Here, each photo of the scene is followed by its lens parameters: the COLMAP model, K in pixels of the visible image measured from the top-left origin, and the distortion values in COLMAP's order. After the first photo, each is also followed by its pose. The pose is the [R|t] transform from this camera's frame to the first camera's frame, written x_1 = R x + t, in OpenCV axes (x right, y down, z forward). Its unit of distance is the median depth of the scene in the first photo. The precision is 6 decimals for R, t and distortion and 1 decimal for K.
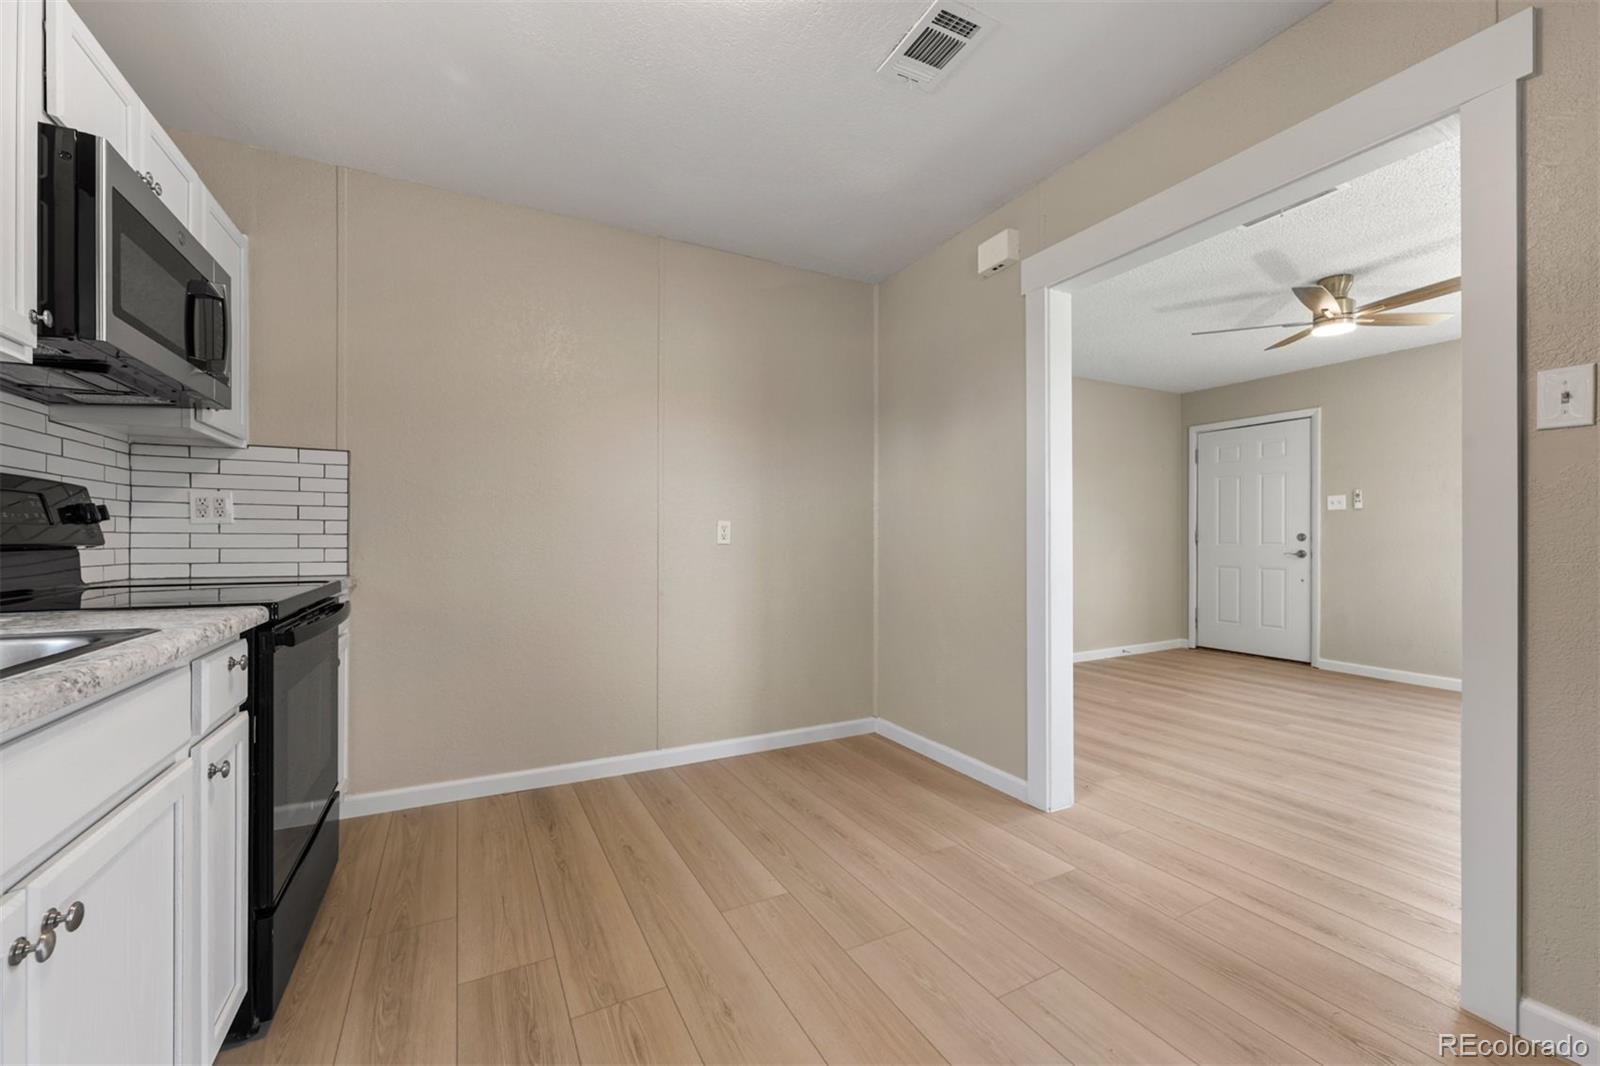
lens RADIAL K [[636.1, 0, 793.1], [0, 636.1, 537.3], [0, 0, 1]] dist [-0.002578, -0.000838]
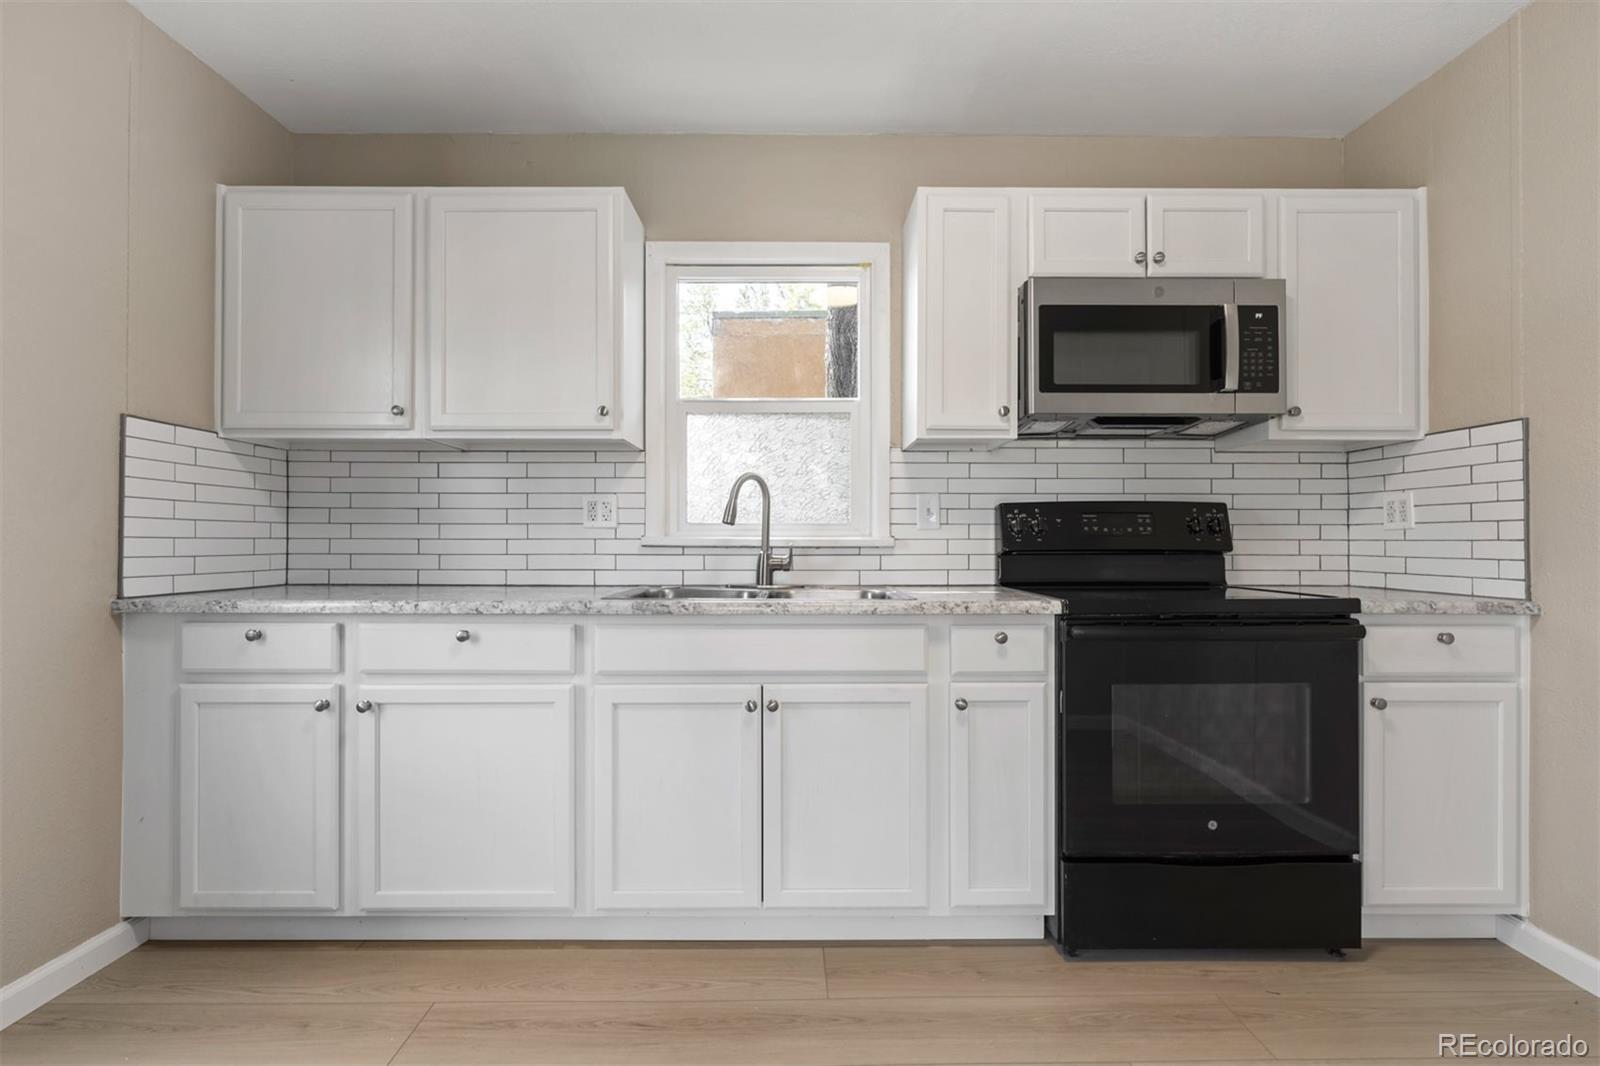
lens RADIAL K [[726.0, 0, 793.1], [0, 726.0, 536.1], [0, 0, 1]] dist [-0.006896, 0.001214]
pose [[-0.454151, -0.011108, -0.890856, 0.165920], [-0.001124, 0.999929, -0.011894, 0.000517], [0.890924, -0.004400, -0.454131, 0.307338]]
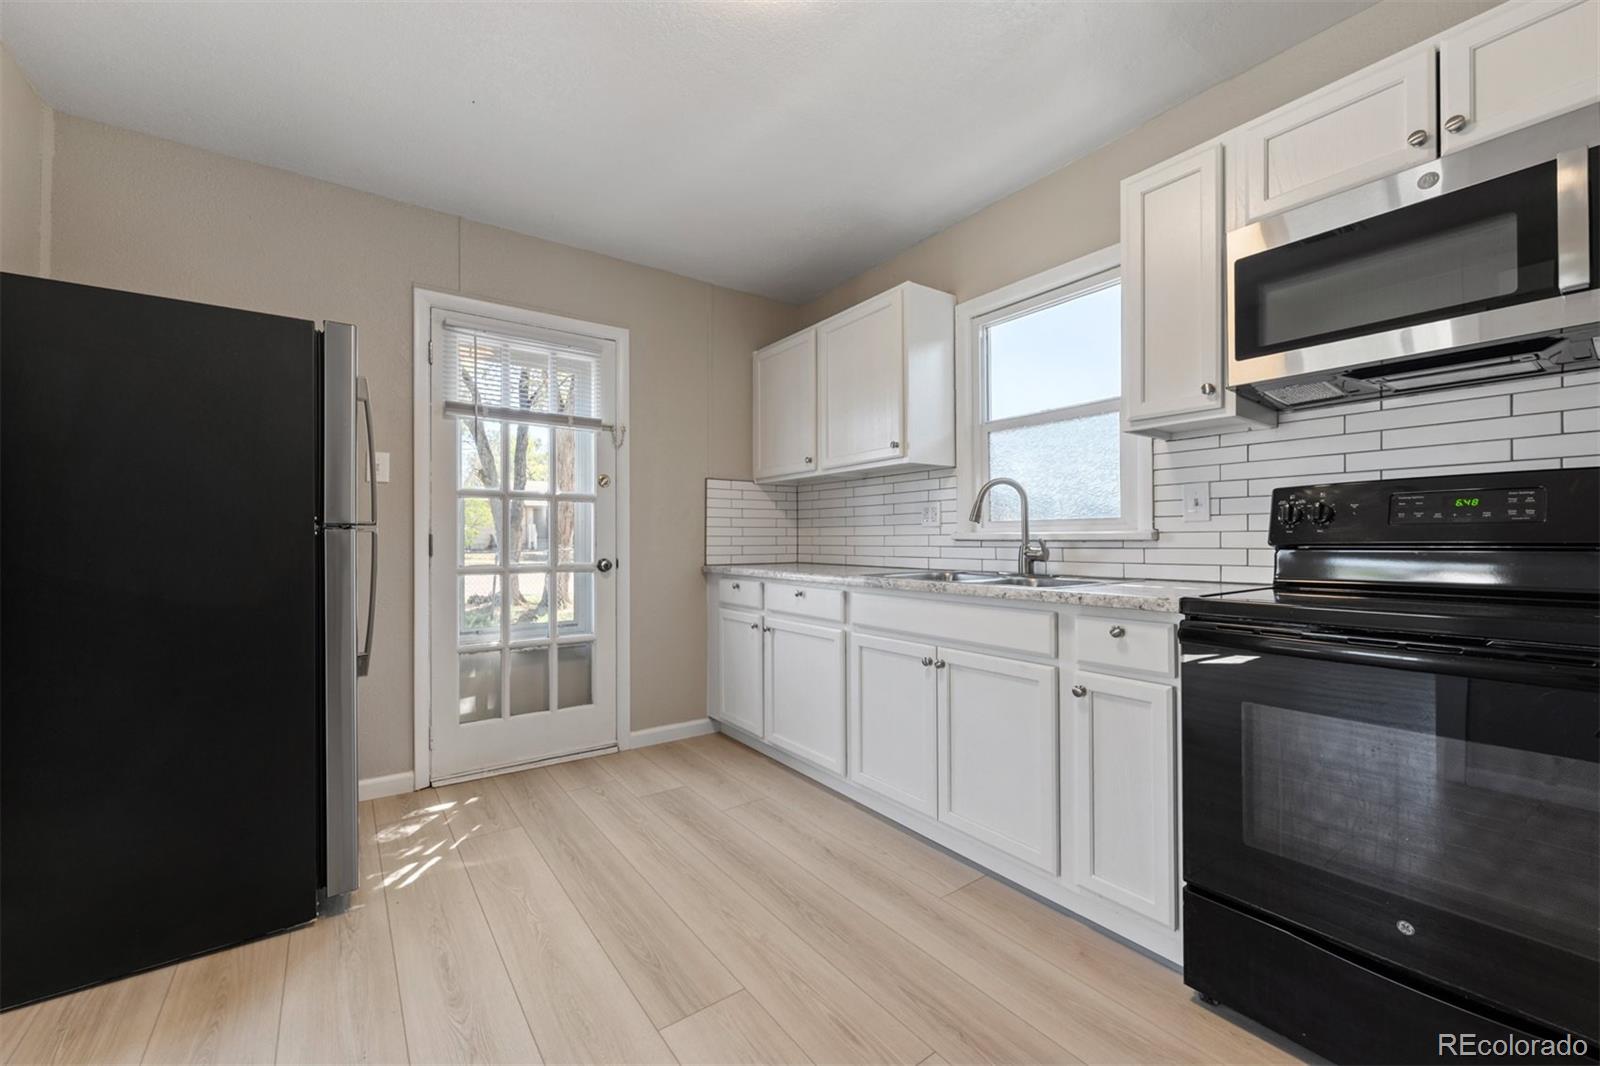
lens RADIAL K [[636.1, 0, 809.7], [0, 636.1, 534.7], [0, 0, 1]] dist [-0.002578, -0.000838]
pose [[-0.989195, -0.001138, -0.146605, -0.015111], [0.000388, 0.999946, -0.010380, 0.002499], [0.146609, -0.010324, -0.989141, 0.529195]]
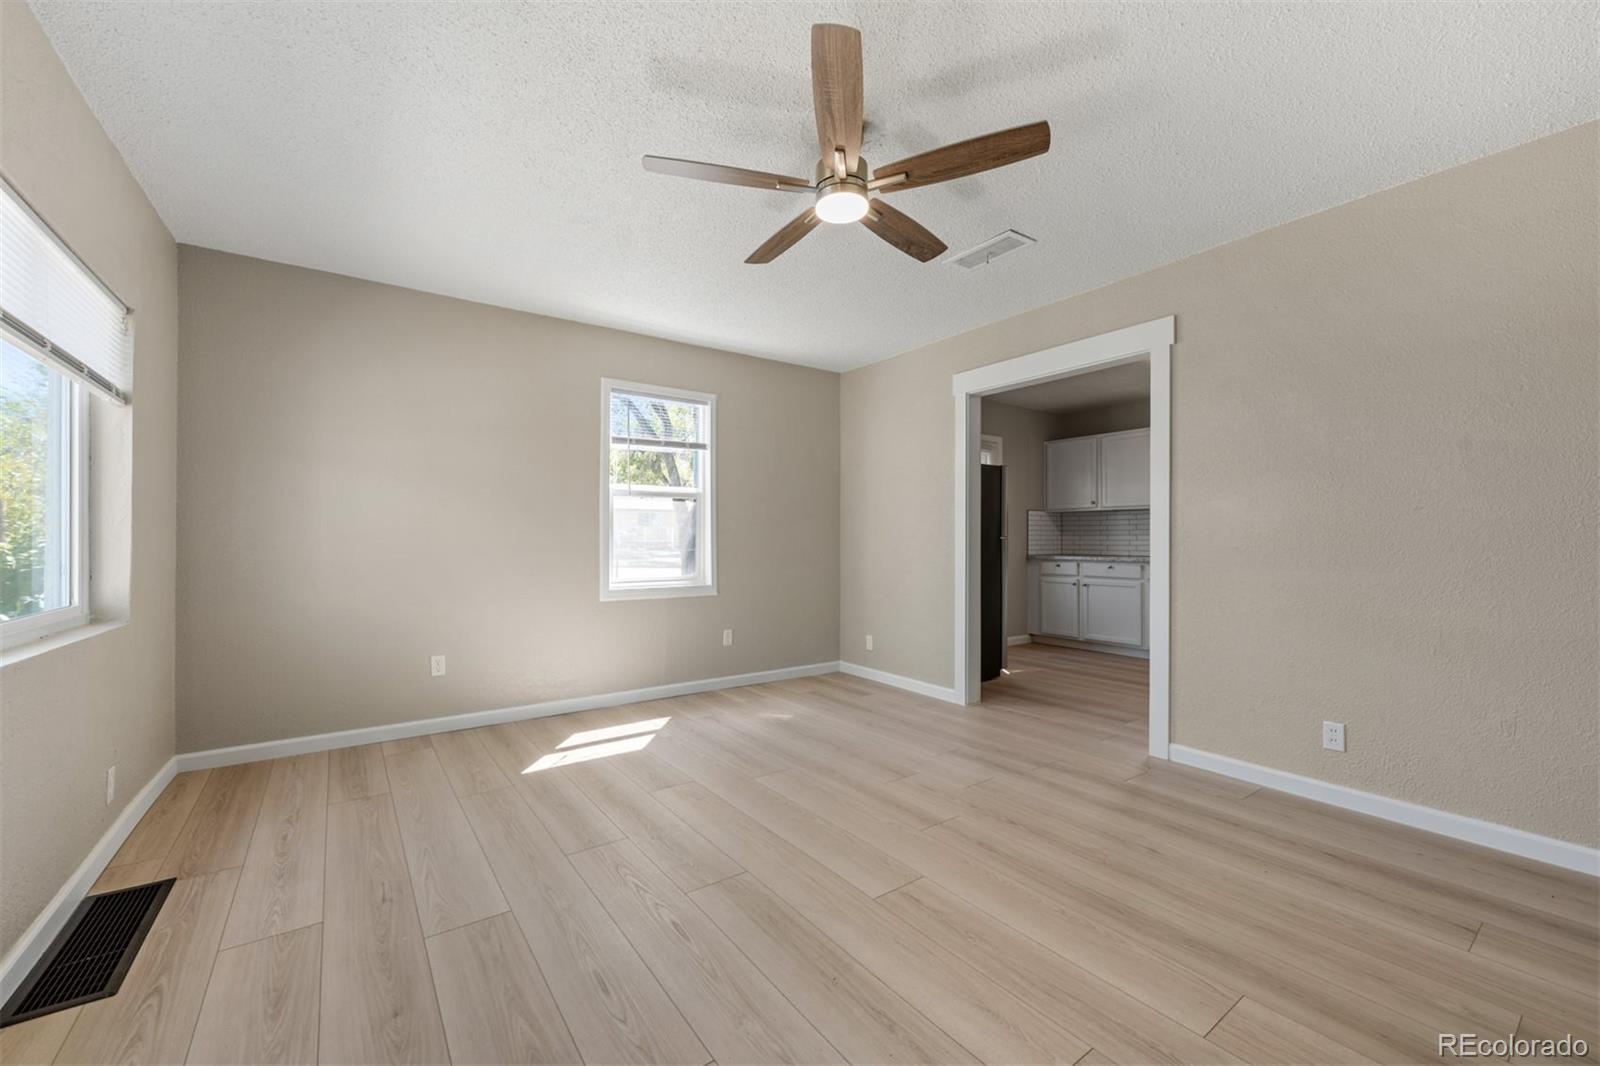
lens RADIAL K [[636.1, 0, 798.5], [0, 636.1, 542.3], [0, 0, 1]] dist [-0.002578, -0.000838]
pose [[-0.989370, -0.000075, -0.145419, 0.656366], [-0.000211, 1.000000, 0.000921, 0.000029], [0.145419, 0.000942, -0.989370, 1.072679]]
